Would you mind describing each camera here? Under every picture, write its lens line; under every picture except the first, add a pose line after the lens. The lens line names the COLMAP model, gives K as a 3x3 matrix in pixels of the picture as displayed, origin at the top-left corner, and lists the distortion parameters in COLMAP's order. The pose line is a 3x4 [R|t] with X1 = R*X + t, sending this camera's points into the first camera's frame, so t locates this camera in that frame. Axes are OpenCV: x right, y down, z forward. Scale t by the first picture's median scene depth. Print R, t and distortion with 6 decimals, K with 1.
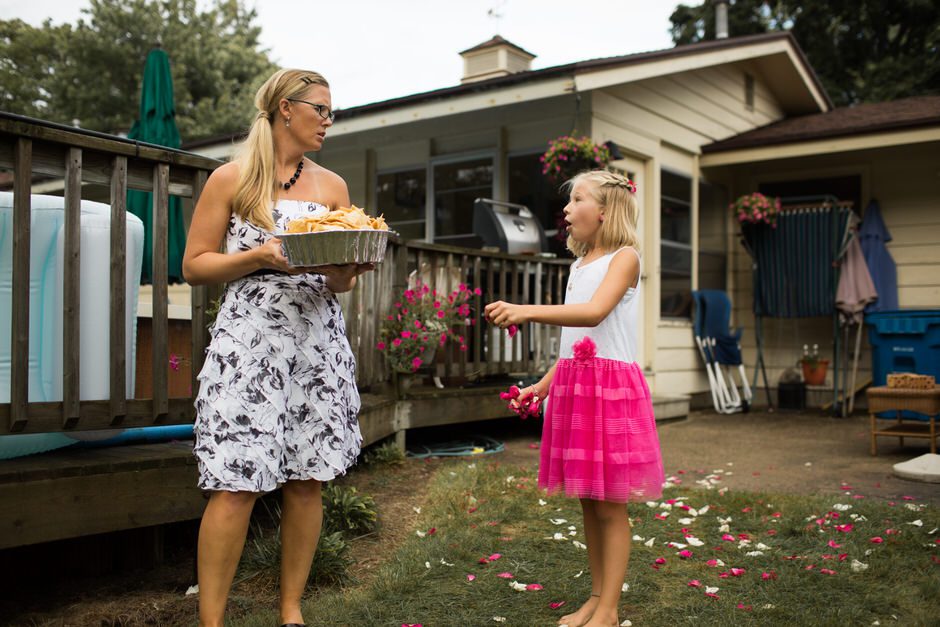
lens RADIAL K [[898.3, 0, 470.0], [0, 898.3, 313.5], [0, 0, 1]] dist [-0.083012, 0.189357]
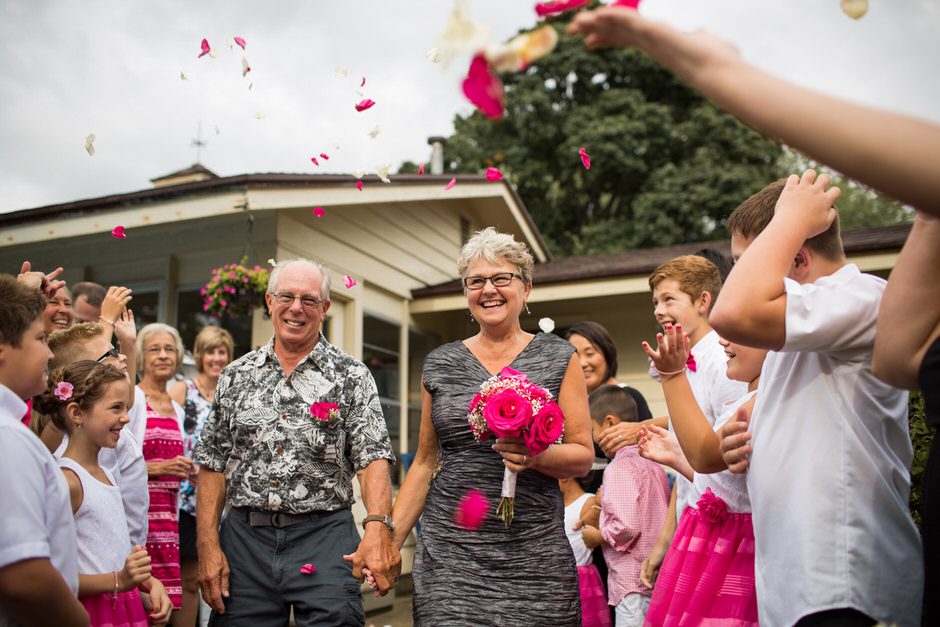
lens RADIAL K [[898.3, 0, 470.0], [0, 898.3, 313.5], [0, 0, 1]] dist [-0.083012, 0.189357]
pose [[0.960113, 0.036452, 0.277227, 0.069333], [0.012181, 0.985072, -0.171712, -0.010094], [-0.279348, 0.168239, 0.945336, 0.144422]]
